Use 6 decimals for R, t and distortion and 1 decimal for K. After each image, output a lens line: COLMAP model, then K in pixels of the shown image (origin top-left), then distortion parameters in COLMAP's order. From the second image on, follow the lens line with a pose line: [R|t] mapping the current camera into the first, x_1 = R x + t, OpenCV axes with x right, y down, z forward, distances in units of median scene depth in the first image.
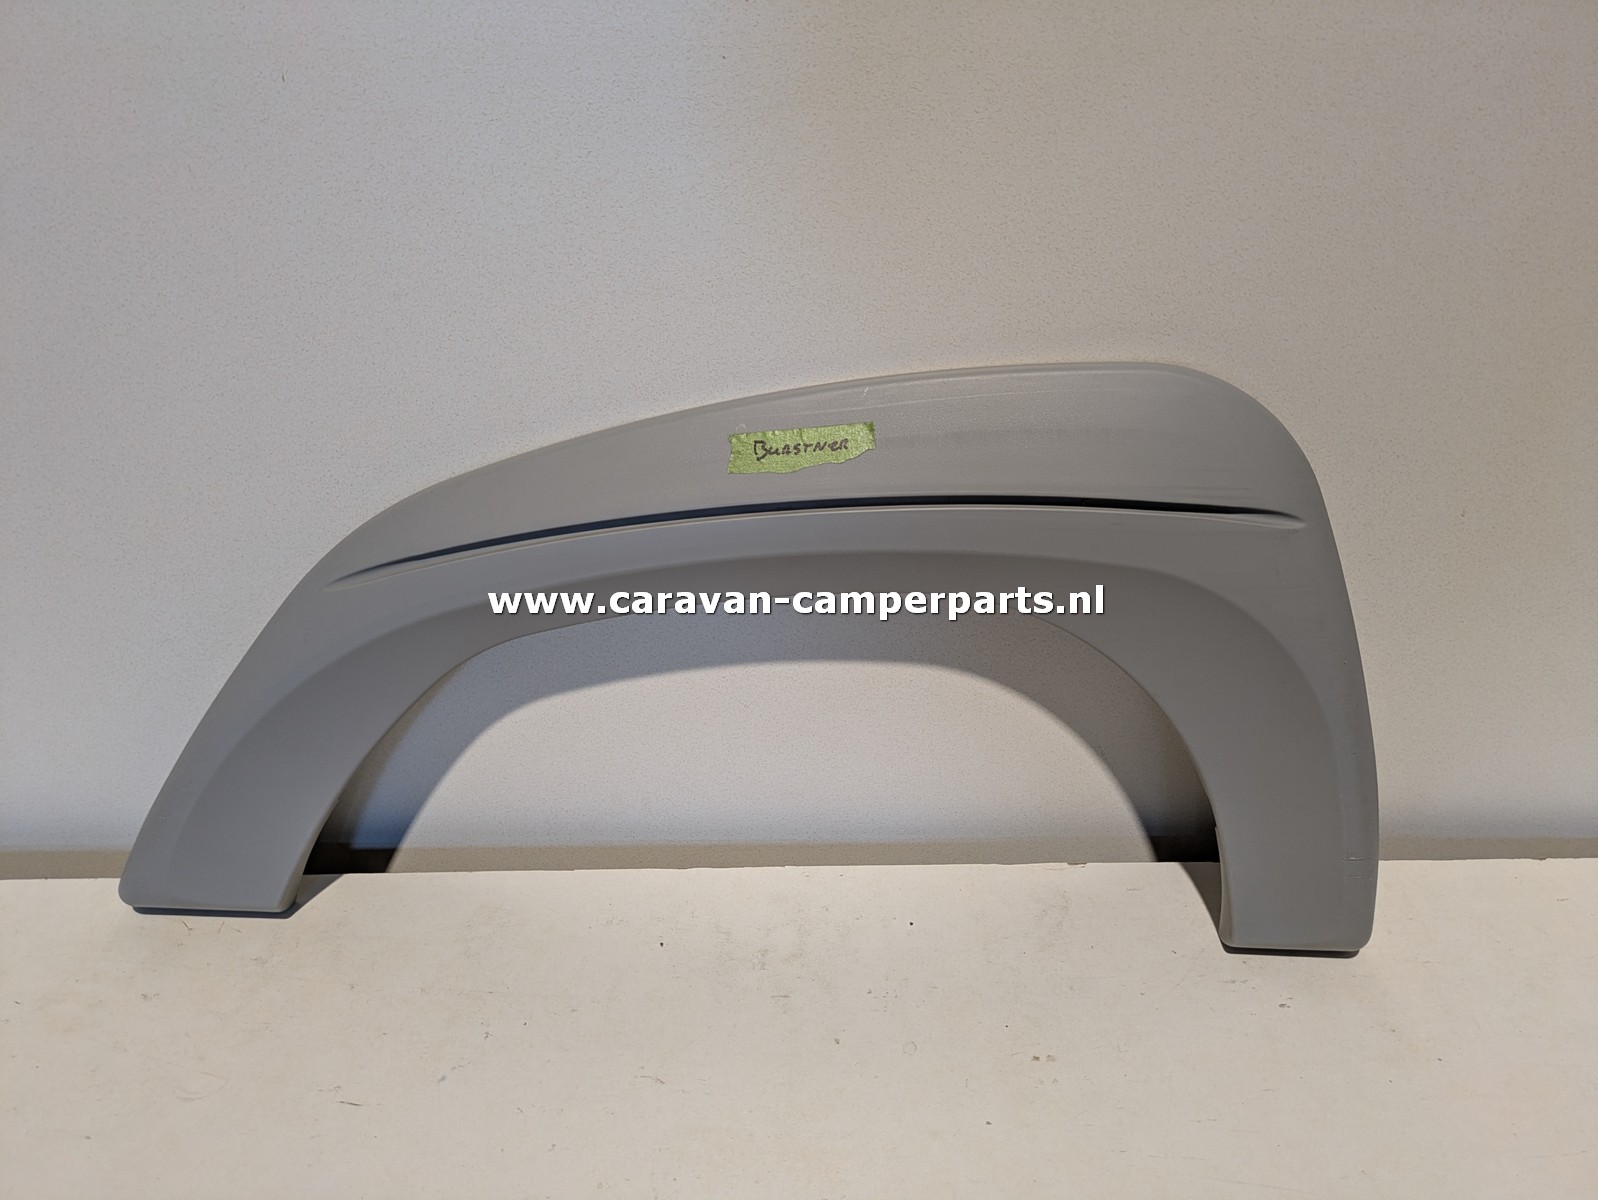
lens RADIAL K [[1140.4, 0, 794.0], [0, 1140.4, 591.7], [0, 0, 1]] dist [0.023186, -0.025135]
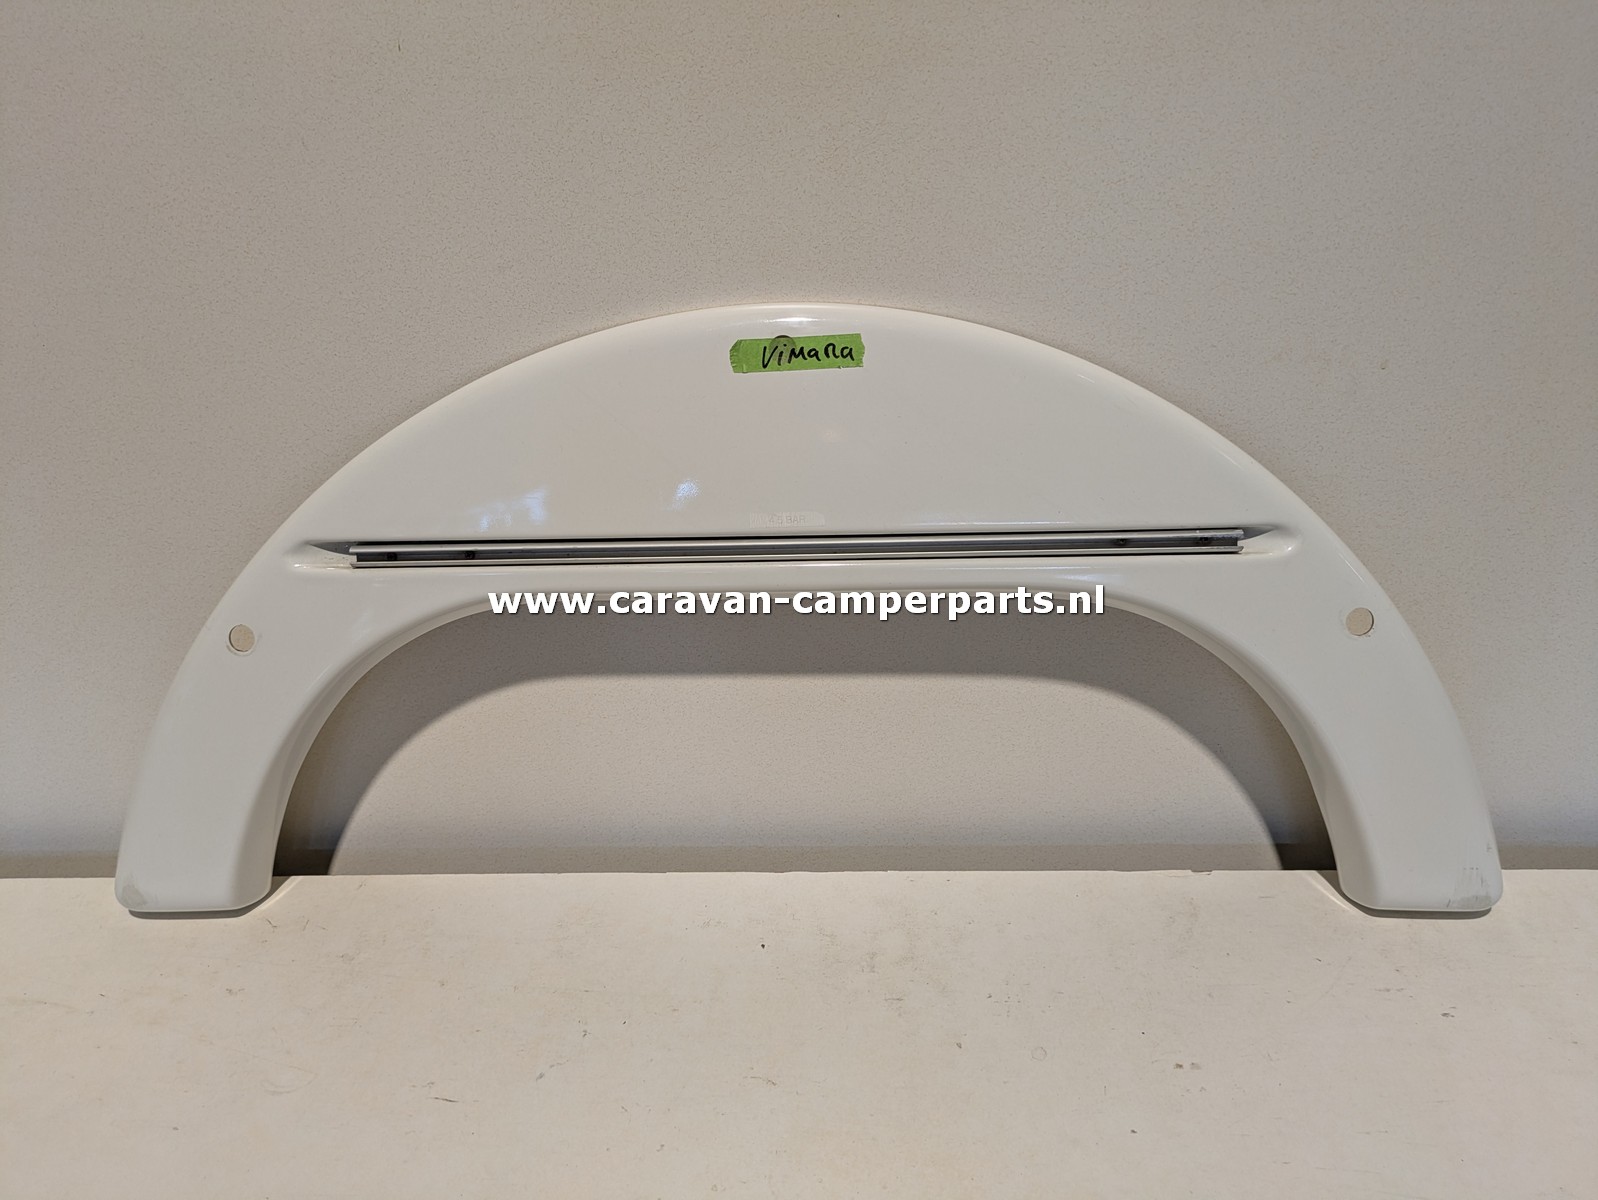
lens RADIAL K [[1140.4, 0, 775.1], [0, 1140.4, 602.7], [0, 0, 1]] dist [0.023186, -0.025135]
pose [[0.999244, -0.006263, -0.038357, -0.076922], [0.003604, 0.997610, -0.069005, 0.103902], [0.038698, 0.068815, 0.996879, 0.041455]]
